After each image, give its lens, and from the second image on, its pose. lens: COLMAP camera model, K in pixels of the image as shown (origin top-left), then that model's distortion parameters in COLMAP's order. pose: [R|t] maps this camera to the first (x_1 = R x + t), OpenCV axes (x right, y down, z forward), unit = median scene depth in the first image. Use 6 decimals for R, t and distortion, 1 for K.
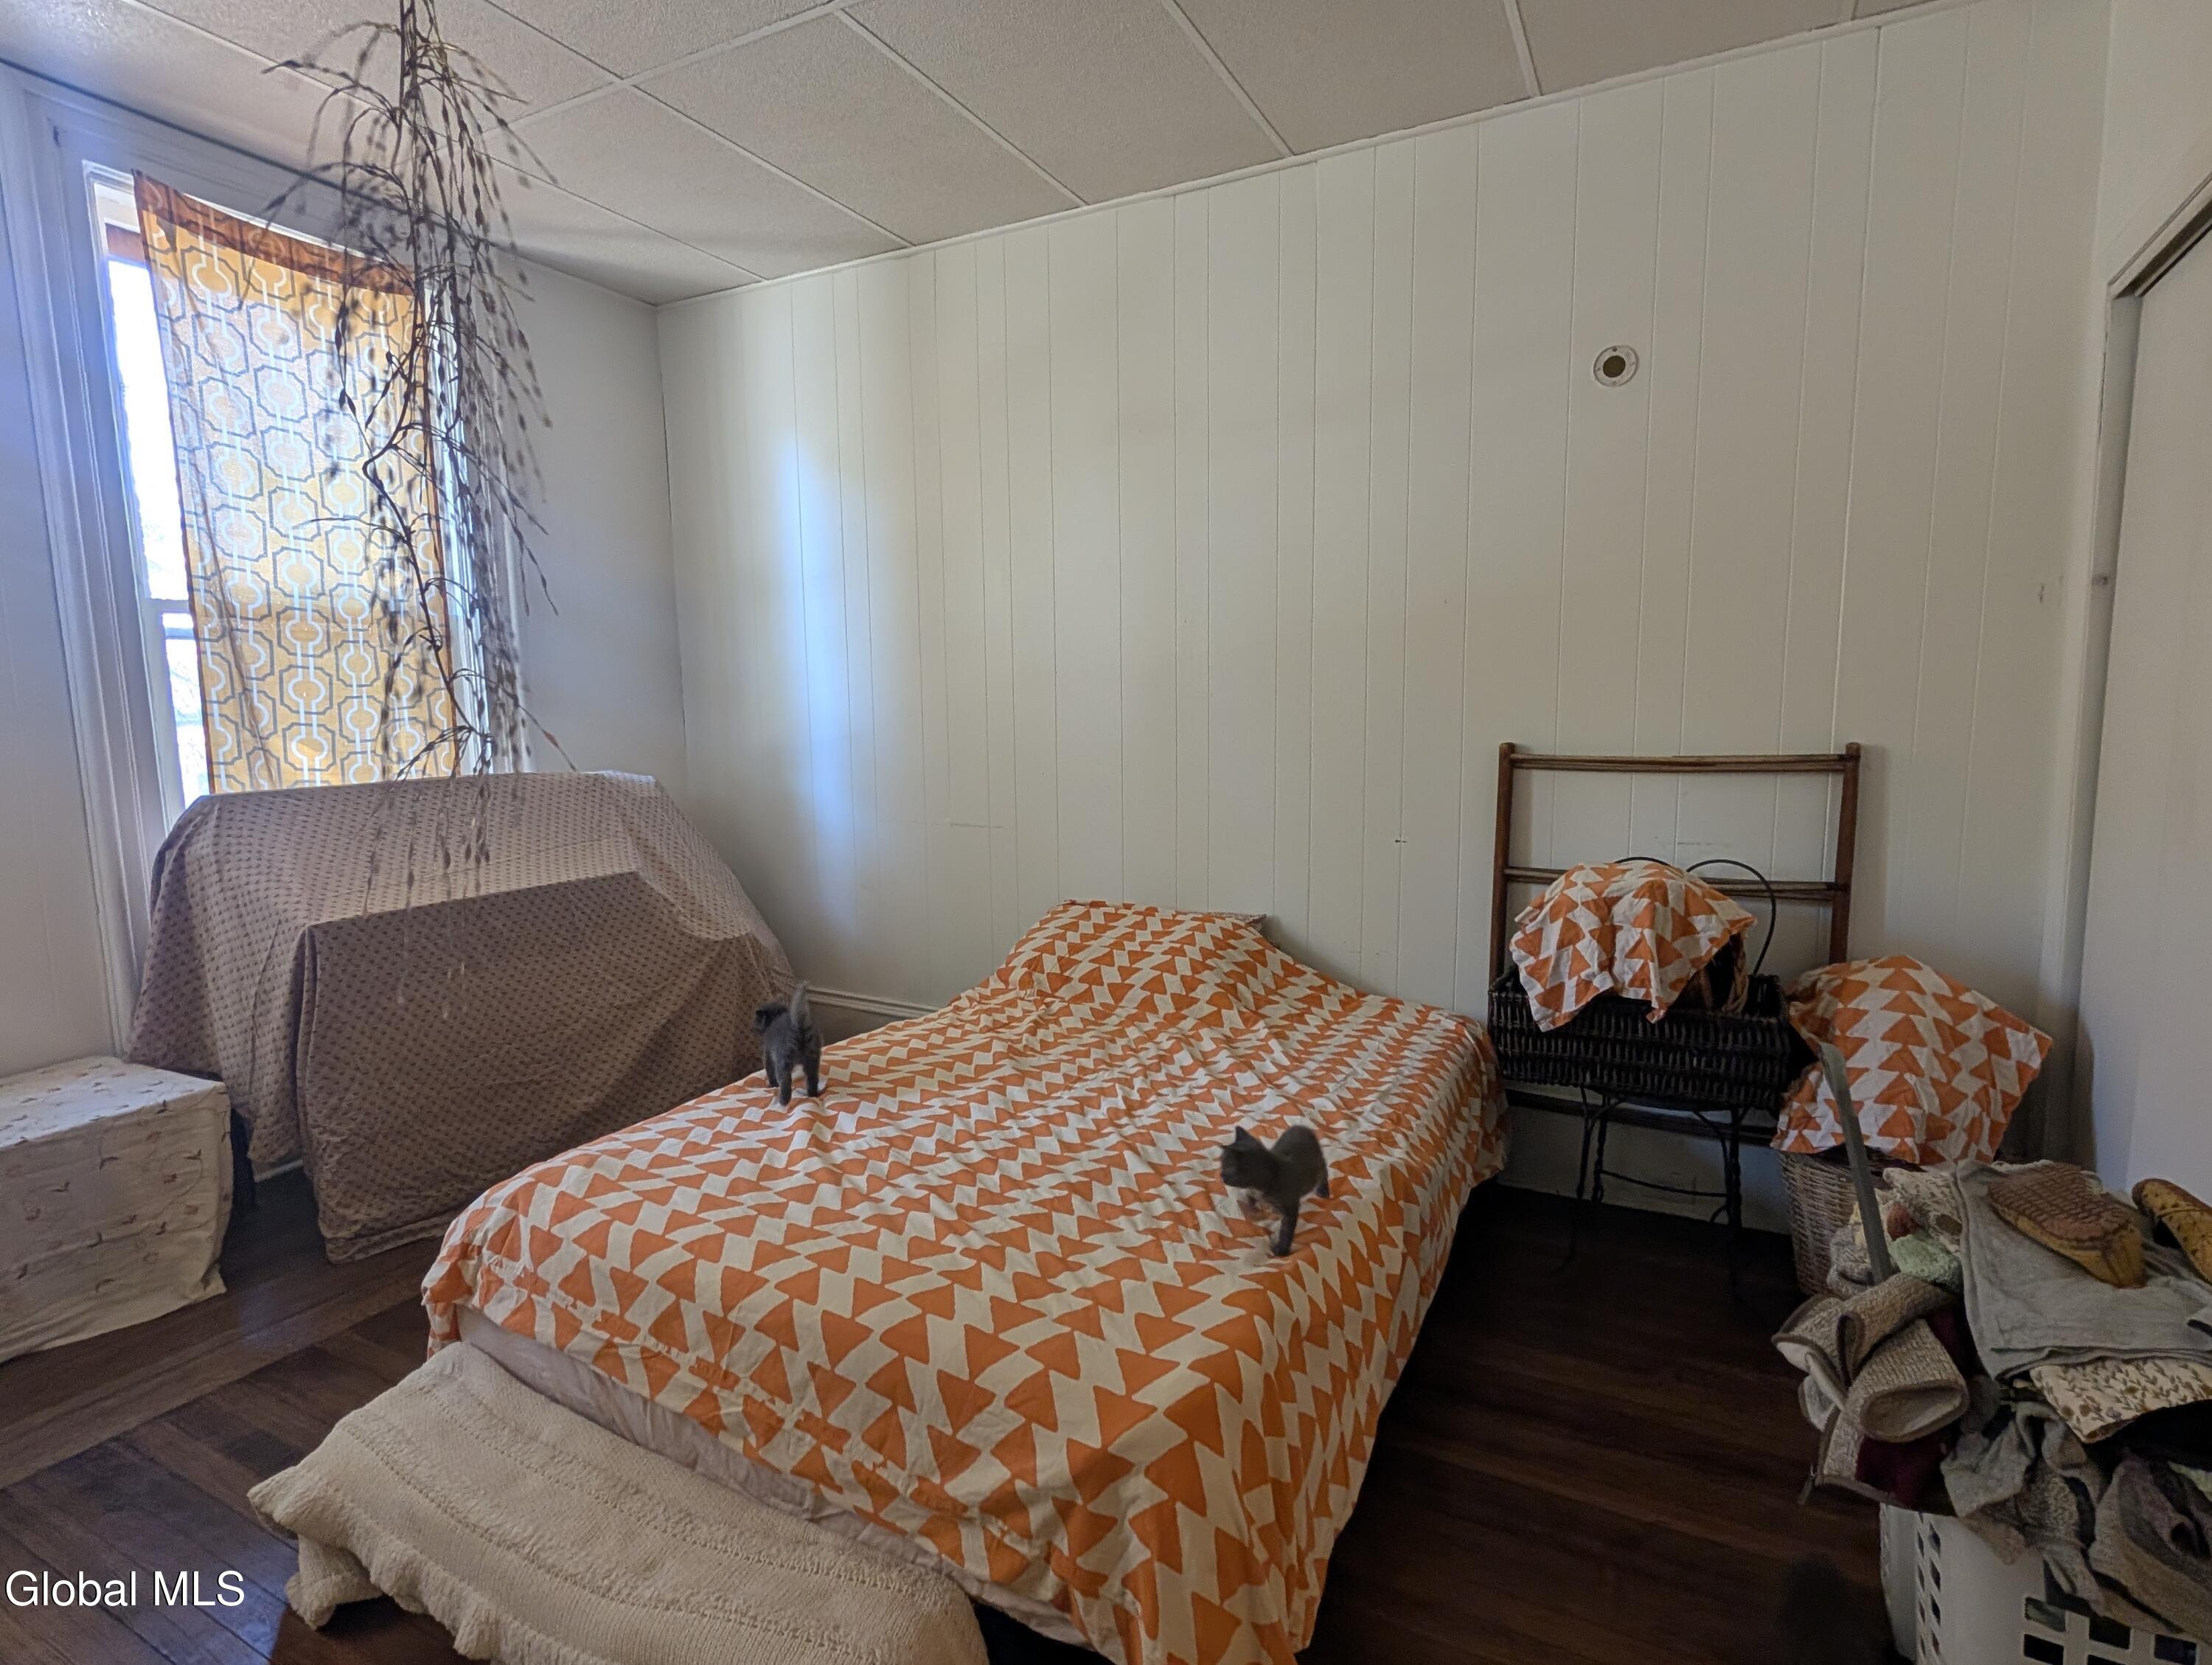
lens RADIAL K [[1117.6, 0, 1109.7], [0, 1117.6, 834.3], [0, 0, 1]] dist [-0.003096, -0.000106]
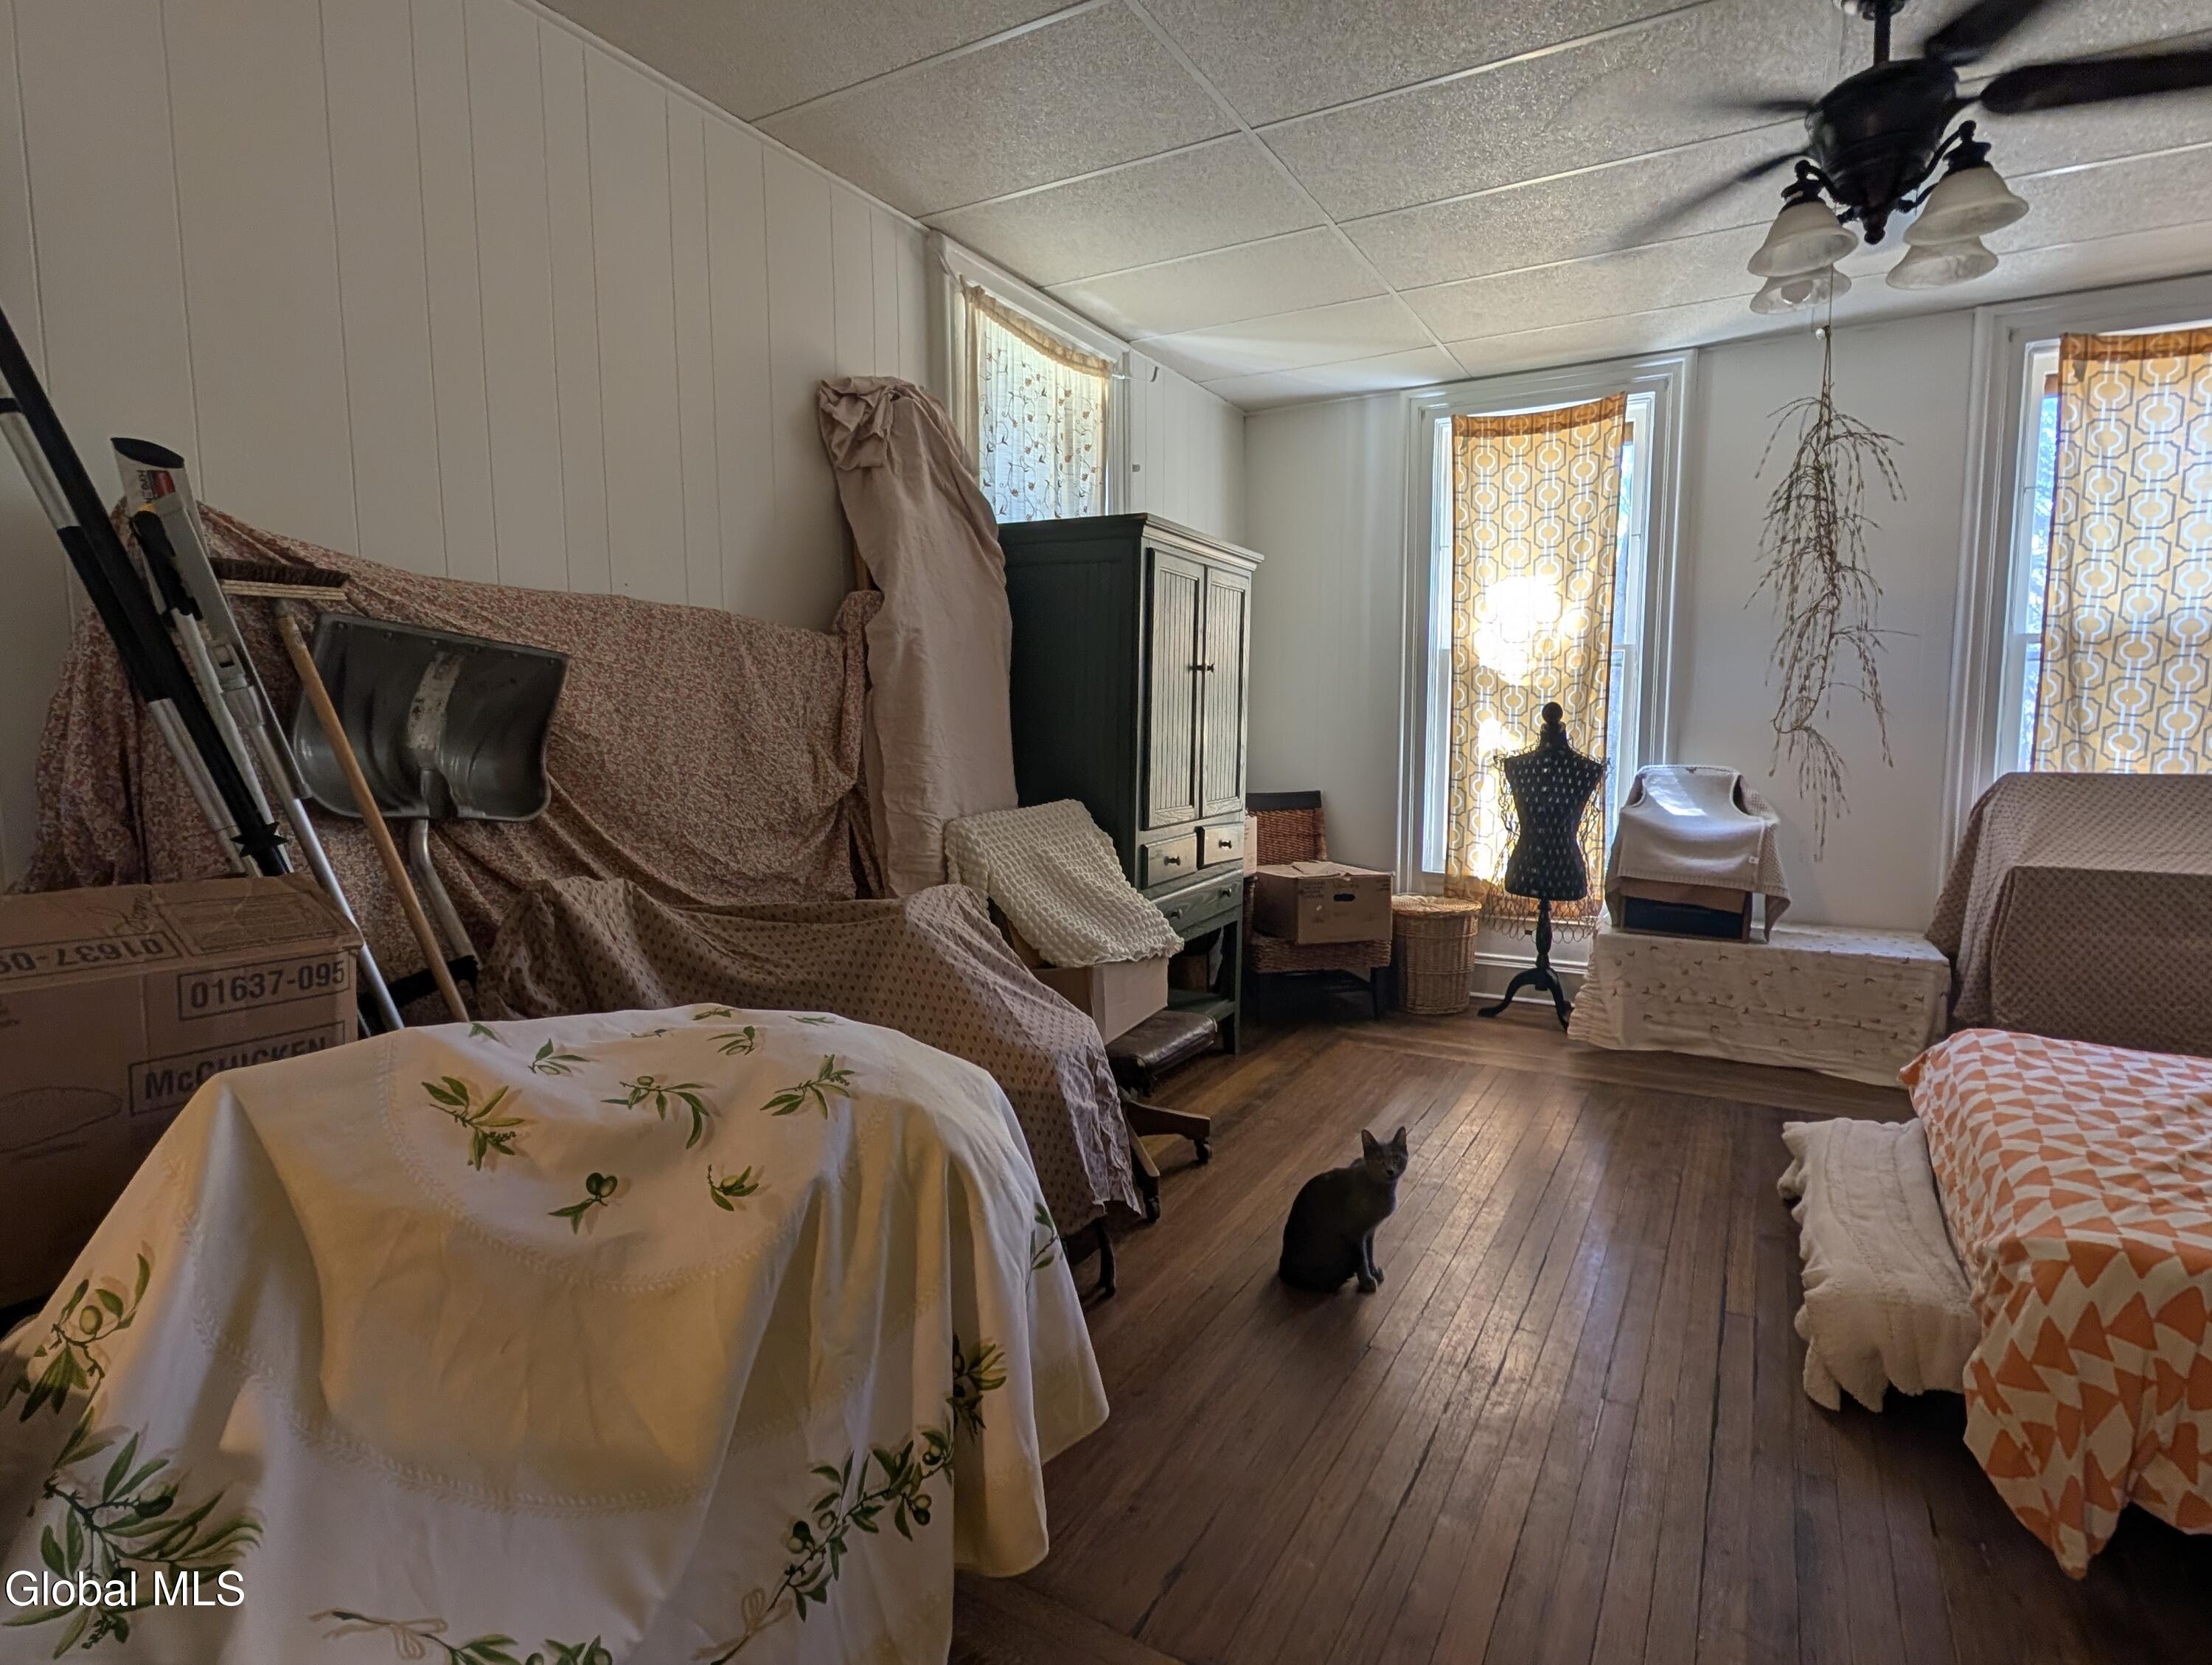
lens RADIAL K [[1117.6, 0, 1109.3], [0, 1117.6, 826.7], [0, 0, 1]] dist [-0.003096, -0.000106]
pose [[-0.040170, 0.119336, -0.992041, 0.626122], [-0.116337, 0.985531, 0.123264, -0.006986], [0.992397, 0.120362, -0.025706, -0.094082]]
